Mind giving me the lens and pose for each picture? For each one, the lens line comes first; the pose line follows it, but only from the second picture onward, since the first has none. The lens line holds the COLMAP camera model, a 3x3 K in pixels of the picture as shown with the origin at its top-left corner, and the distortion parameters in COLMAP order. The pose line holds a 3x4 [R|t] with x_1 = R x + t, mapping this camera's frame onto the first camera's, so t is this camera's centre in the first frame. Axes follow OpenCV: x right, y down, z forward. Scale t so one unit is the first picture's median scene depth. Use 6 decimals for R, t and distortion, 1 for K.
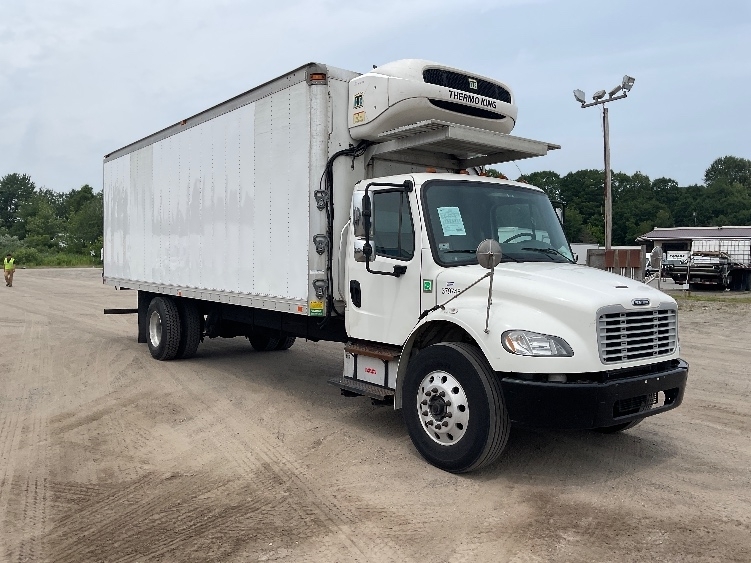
lens RADIAL K [[628.1, 0, 375.5], [0, 628.1, 281.5], [0, 0, 1]] dist [0.004099, 0.002684]
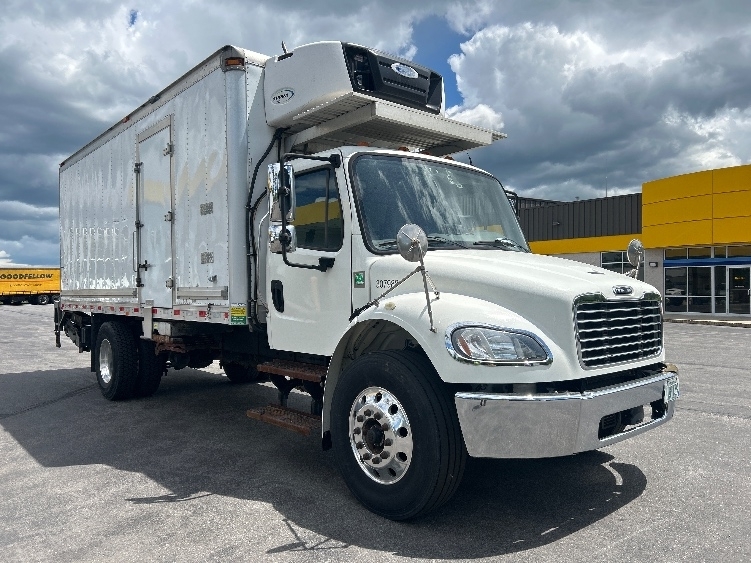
lens RADIAL K [[572.8, 0, 375.5], [0, 572.8, 281.5], [0, 0, 1]] dist [0.005124, 0.004441]
pose [[0.997560, -0.022583, 0.066068, 0.054917], [0.025638, 0.998623, -0.045767, 0.043004], [-0.064944, 0.047349, 0.996765, 0.269879]]
